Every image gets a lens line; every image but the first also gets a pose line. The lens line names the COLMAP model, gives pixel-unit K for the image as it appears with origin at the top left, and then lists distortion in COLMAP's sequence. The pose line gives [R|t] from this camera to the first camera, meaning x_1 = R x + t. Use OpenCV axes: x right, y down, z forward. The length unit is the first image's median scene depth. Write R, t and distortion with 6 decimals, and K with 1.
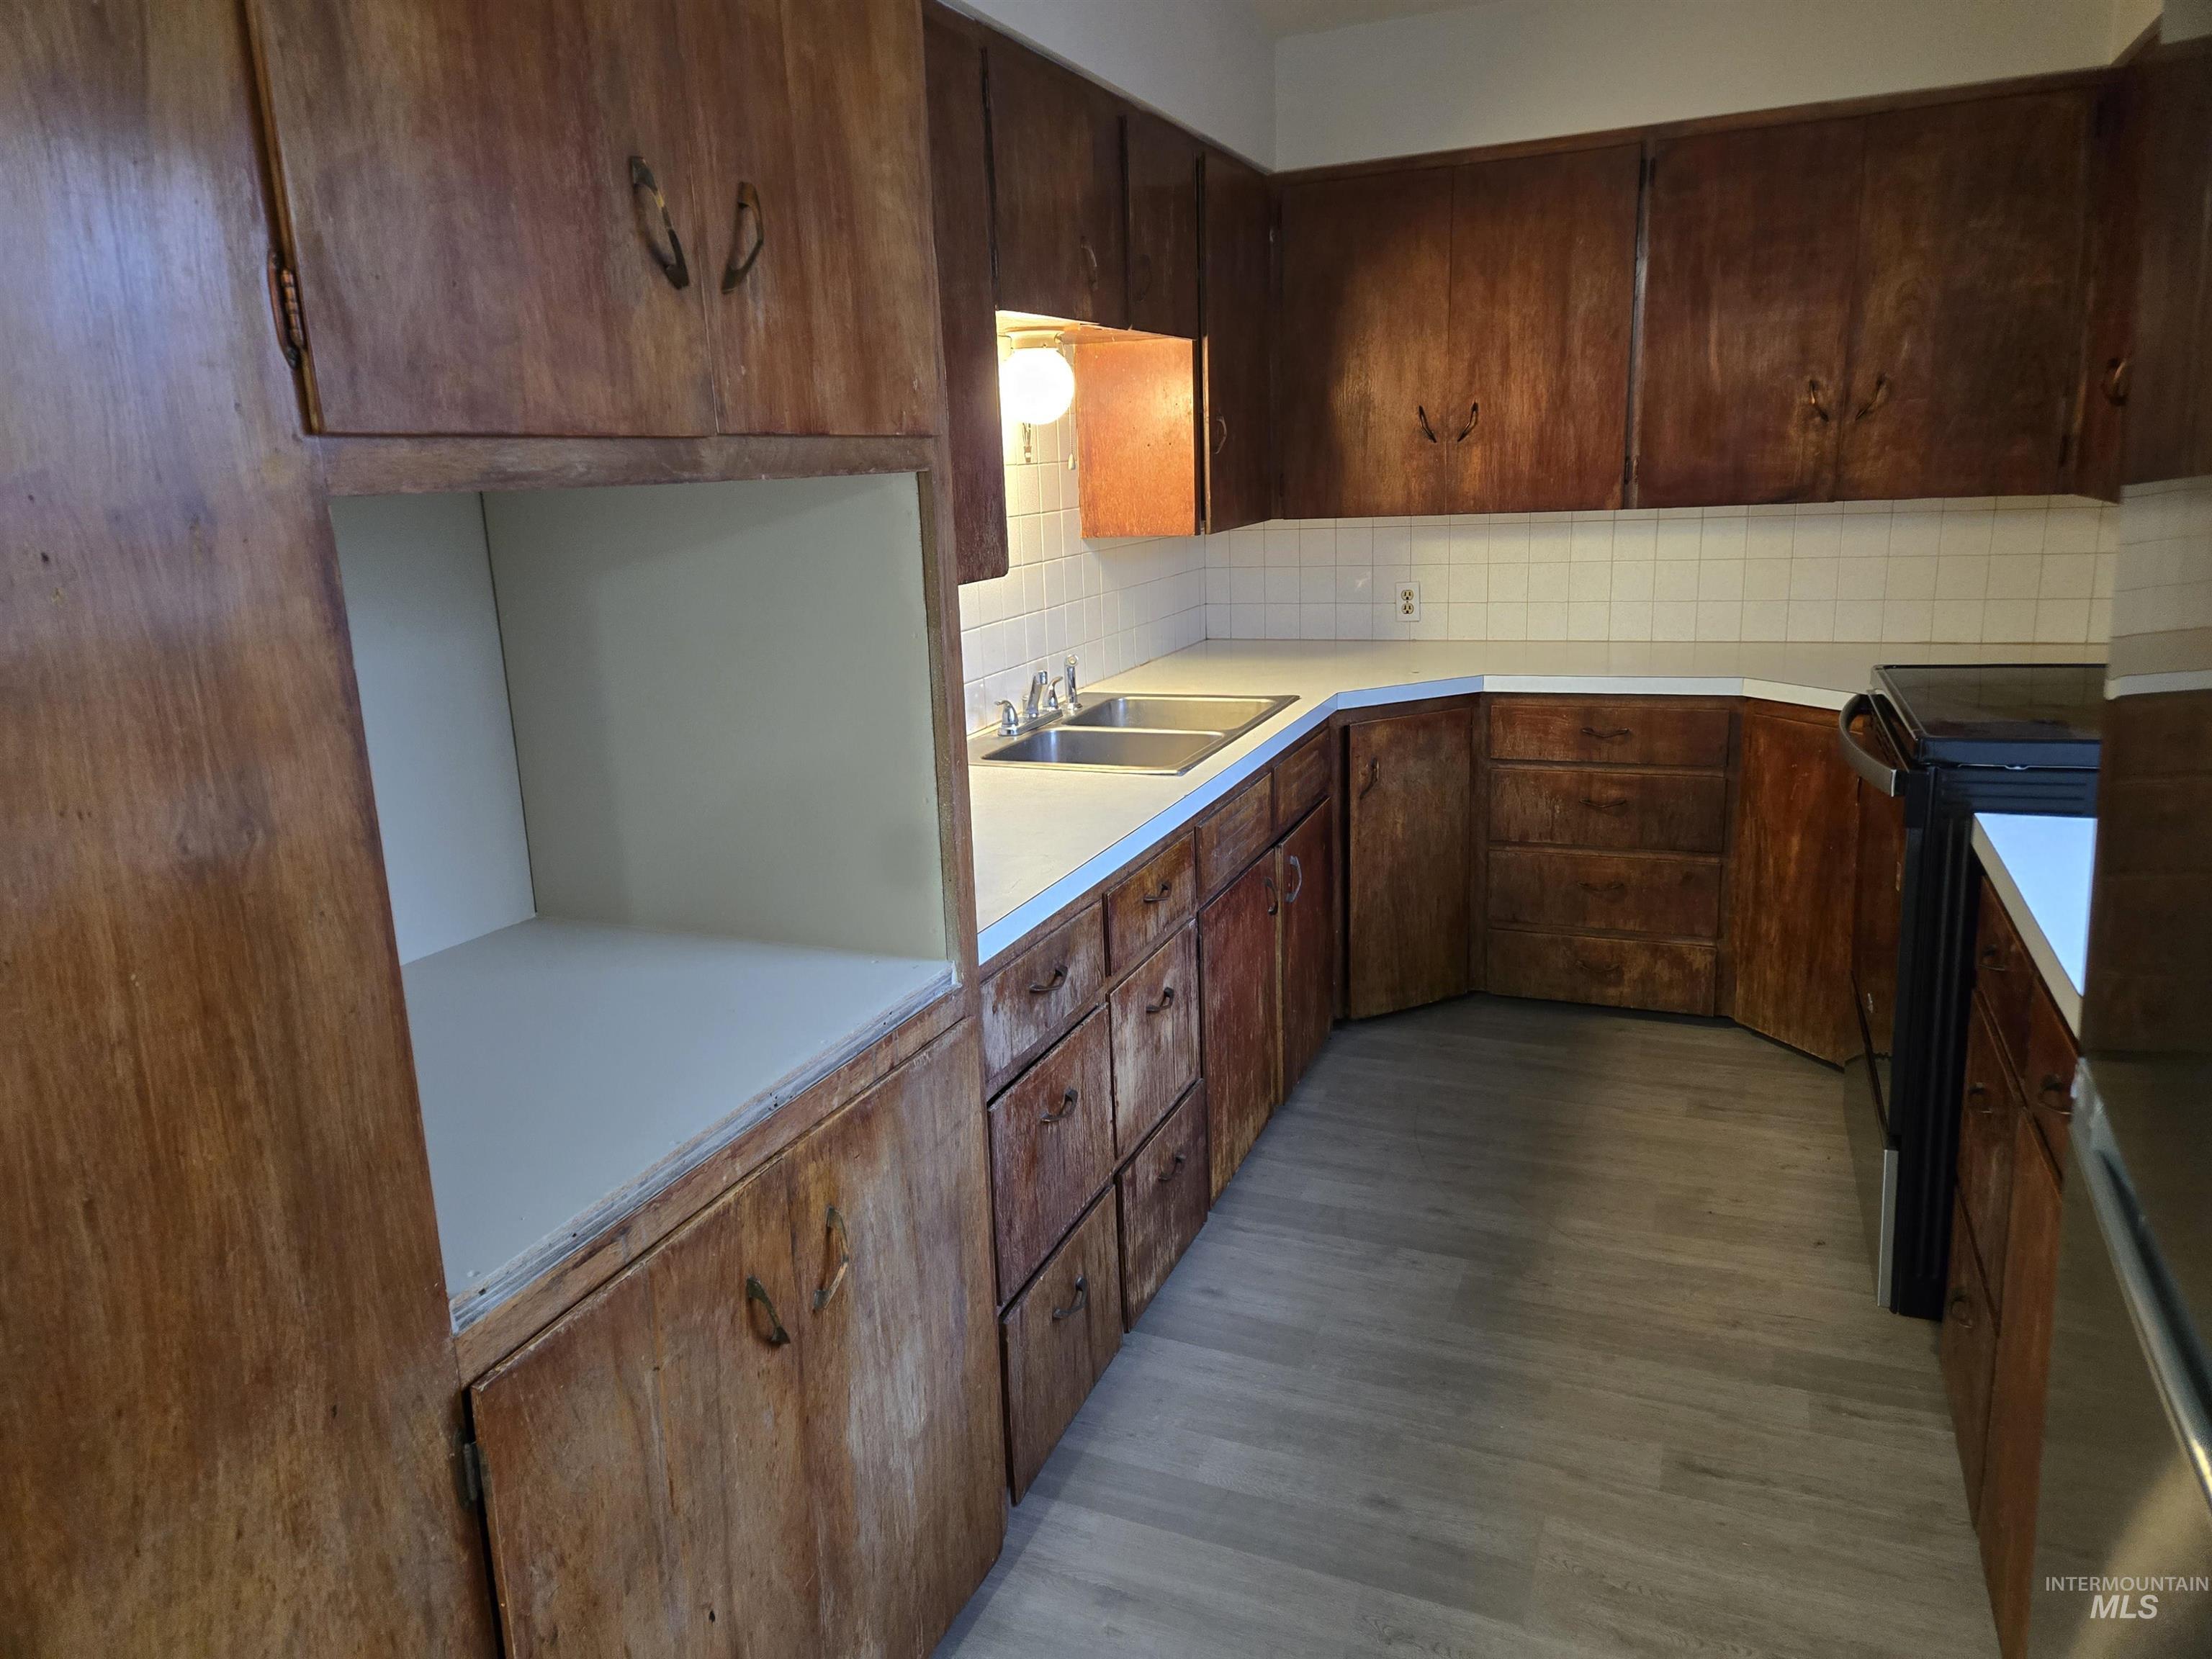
lens RADIAL K [[1475.8, 0, 1106.6], [0, 1475.8, 812.9], [0, 0, 1]] dist [0.100476, -0.082351]
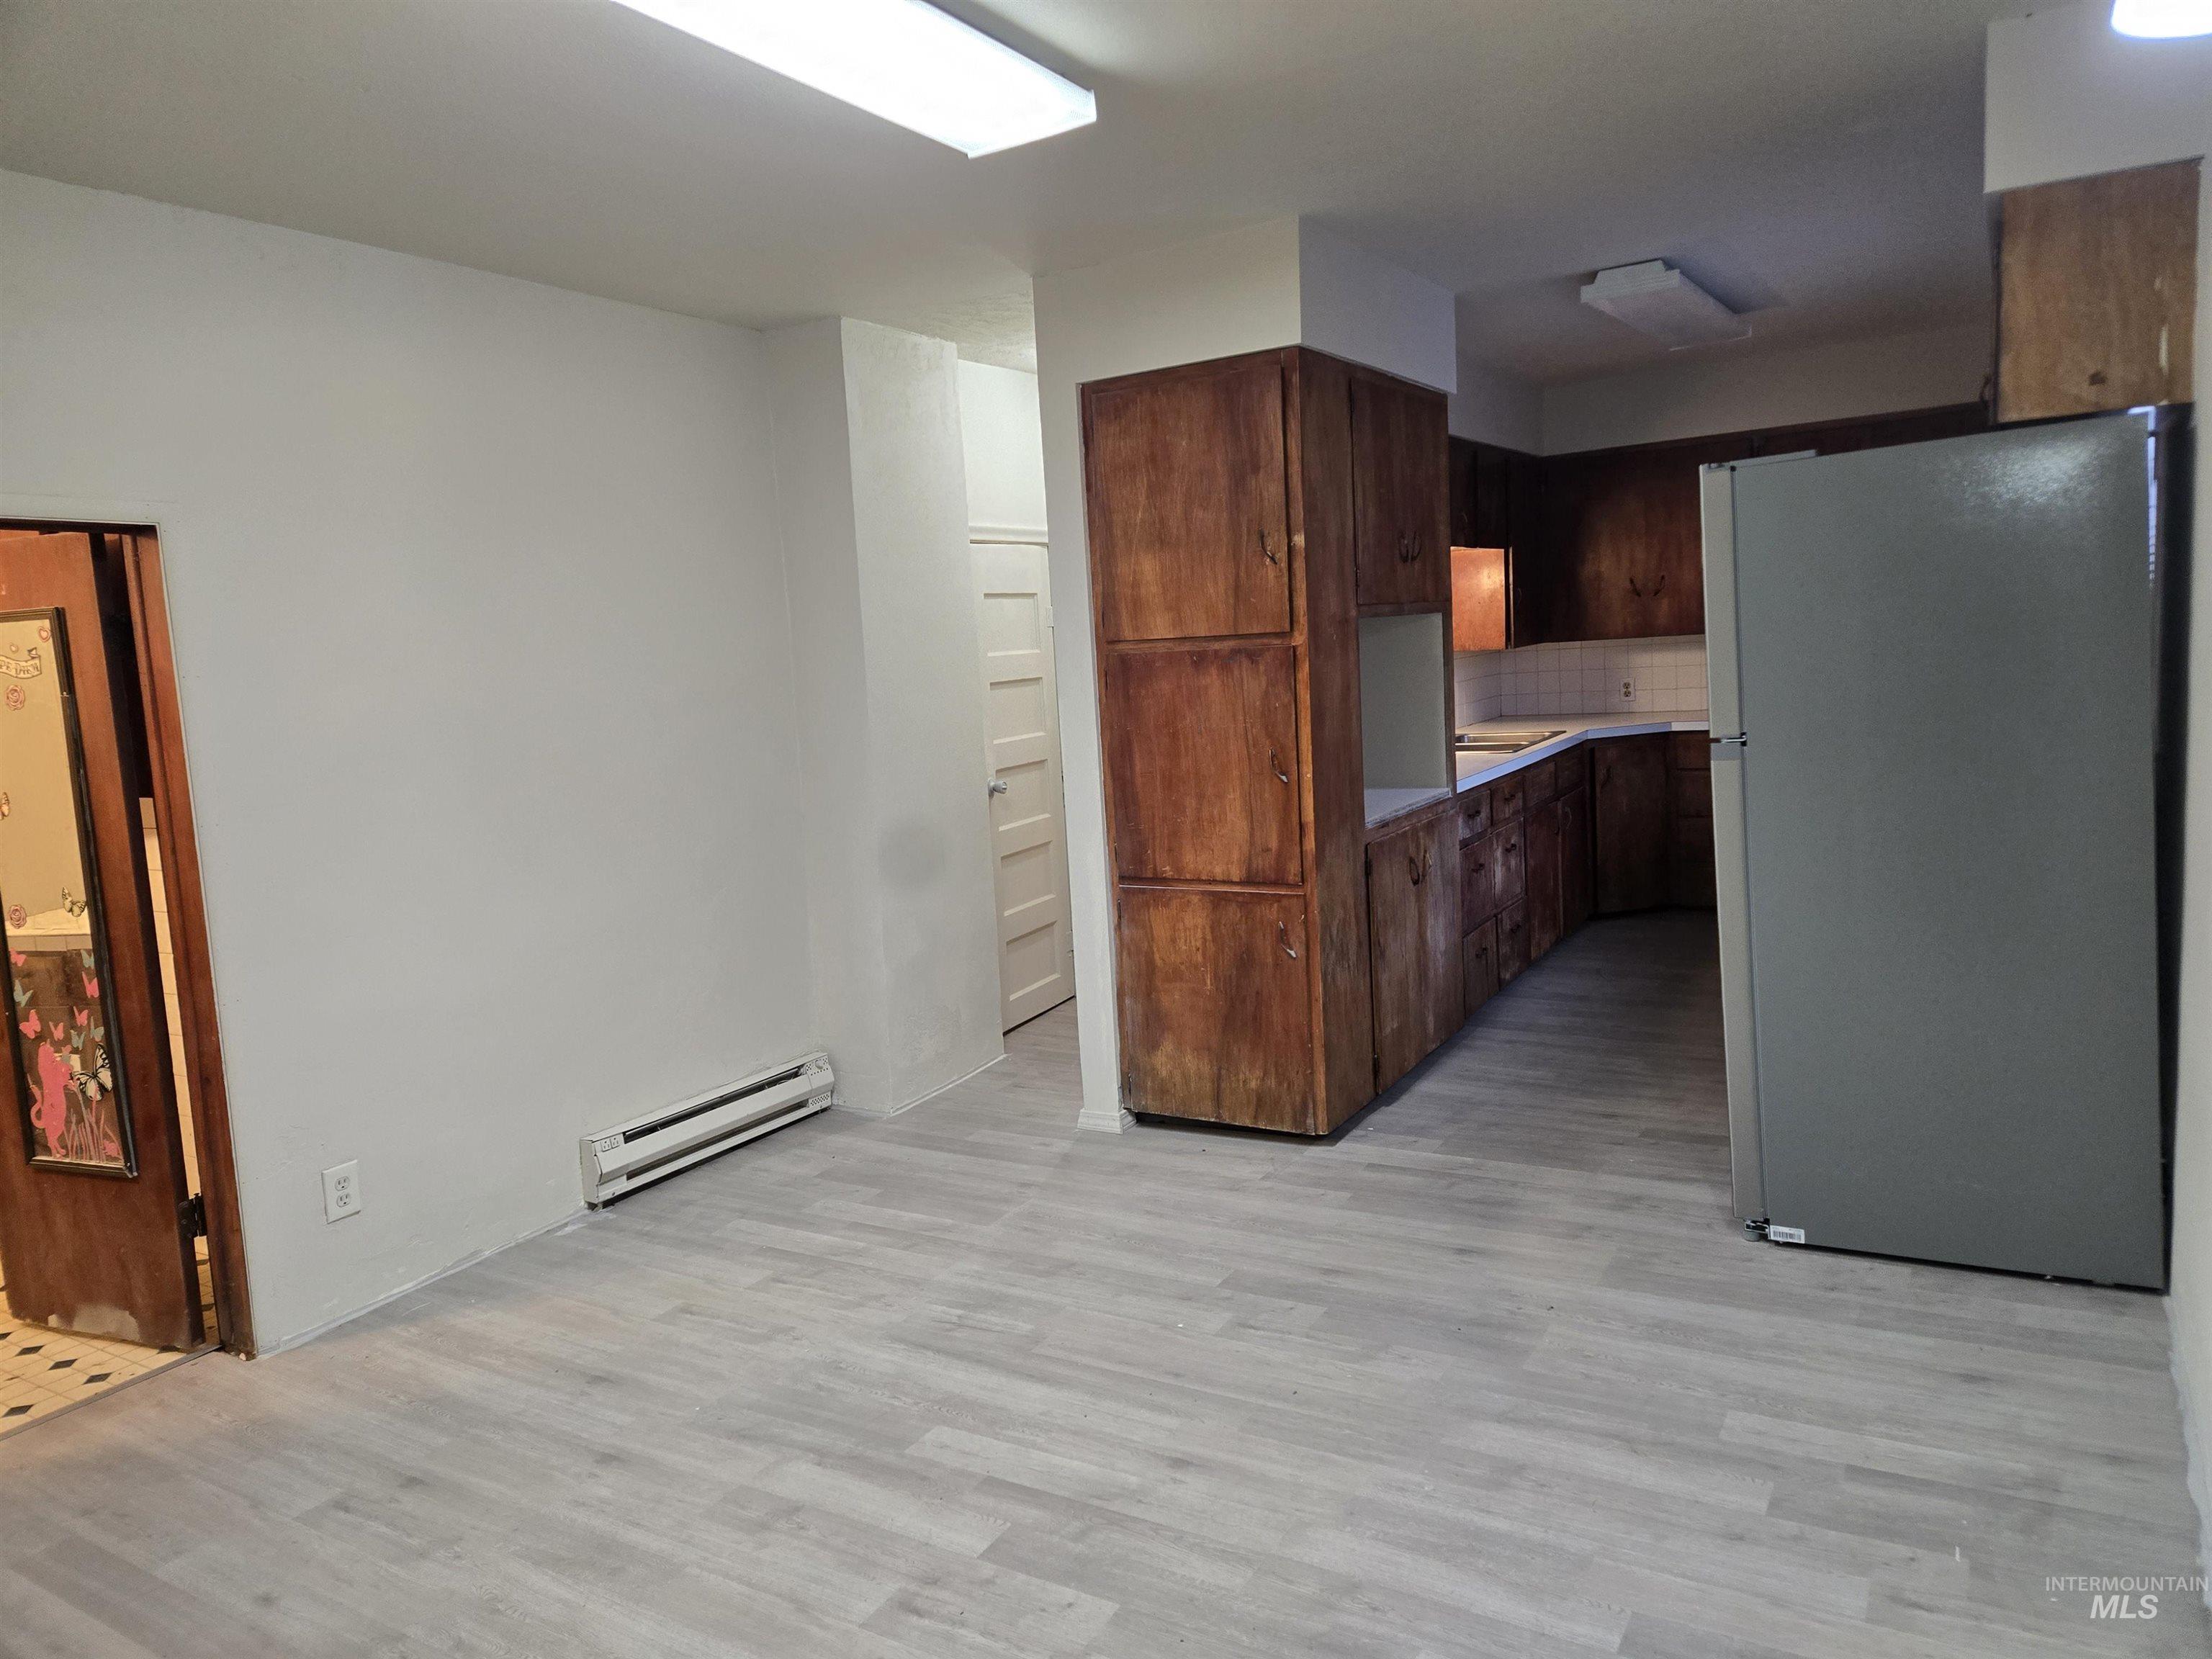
lens RADIAL K [[1475.8, 0, 1106.6], [0, 1475.8, 812.9], [0, 0, 1]] dist [0.100476, -0.082351]
pose [[0.989651, -0.004187, -0.143437, -0.188635], [-0.011205, 0.994267, -0.106335, 0.248290], [0.143060, 0.106842, 0.983930, -0.996140]]
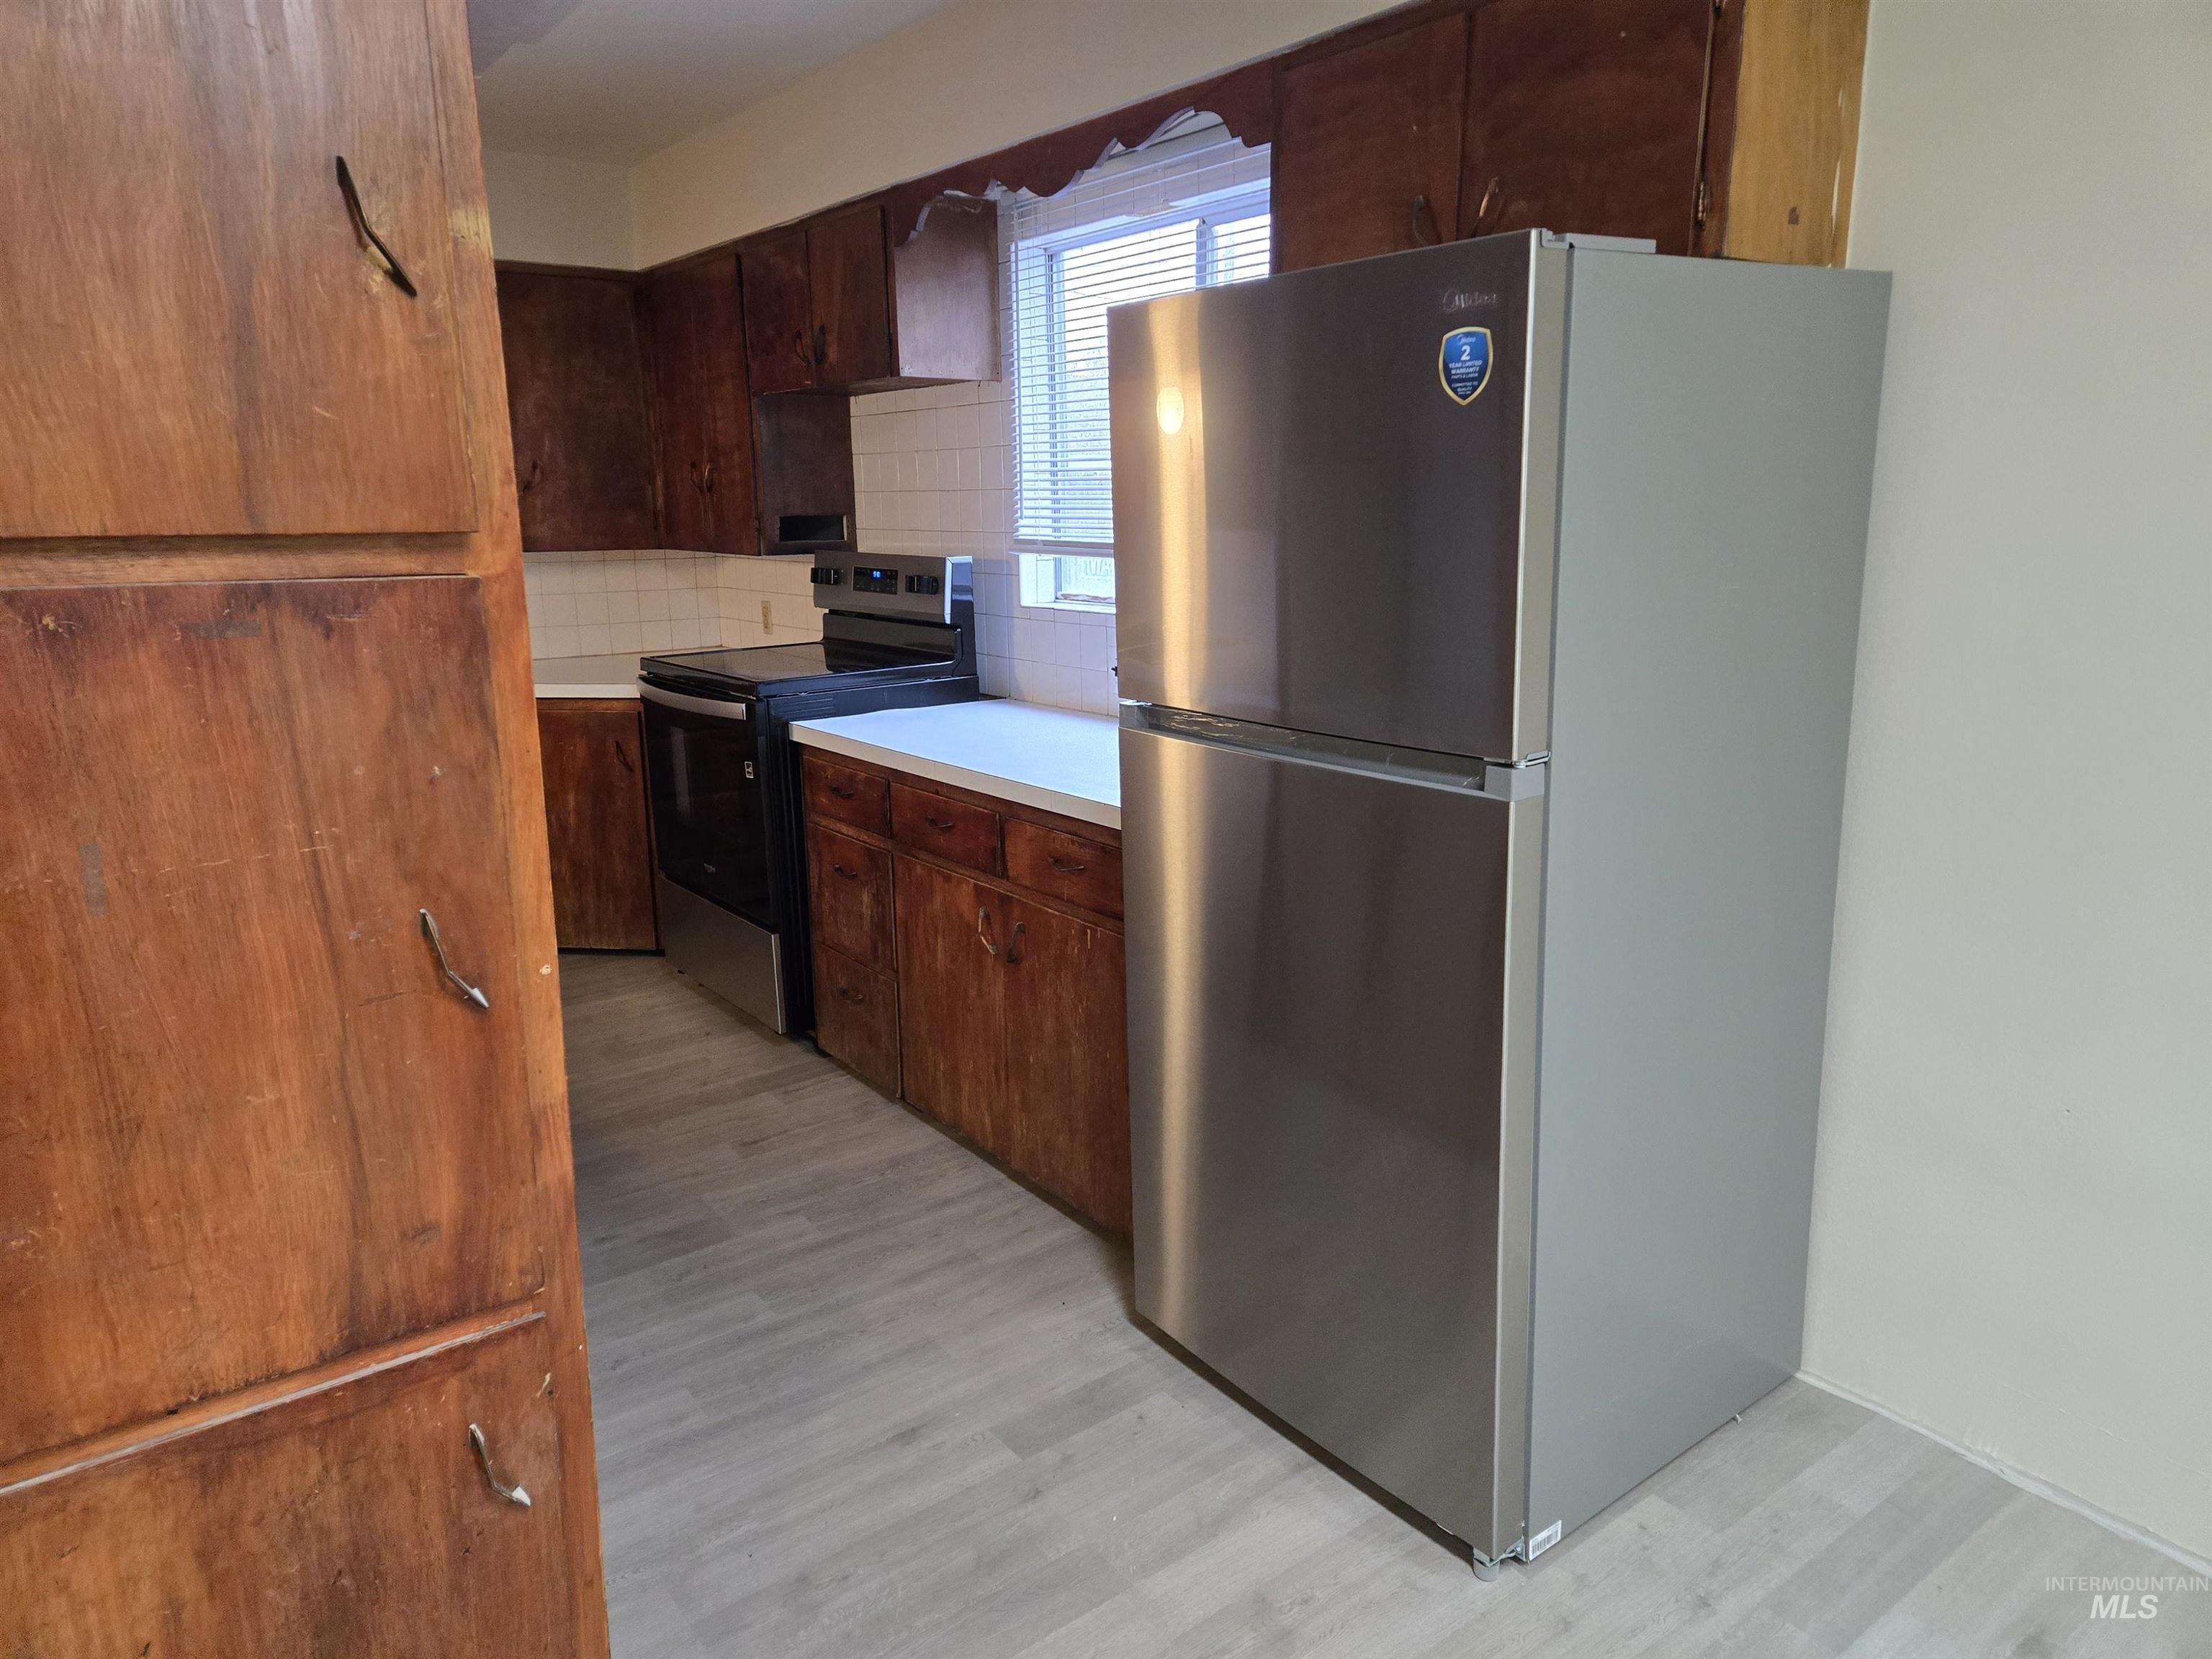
lens RADIAL K [[1475.8, 0, 1106.6], [0, 1475.8, 812.9], [0, 0, 1]] dist [0.100476, -0.082351]
pose [[0.505110, -0.148757, 0.850138, -0.465407], [0.191488, 0.979799, 0.057672, 0.048687], [-0.841544, 0.133660, 0.523392, -0.121942]]
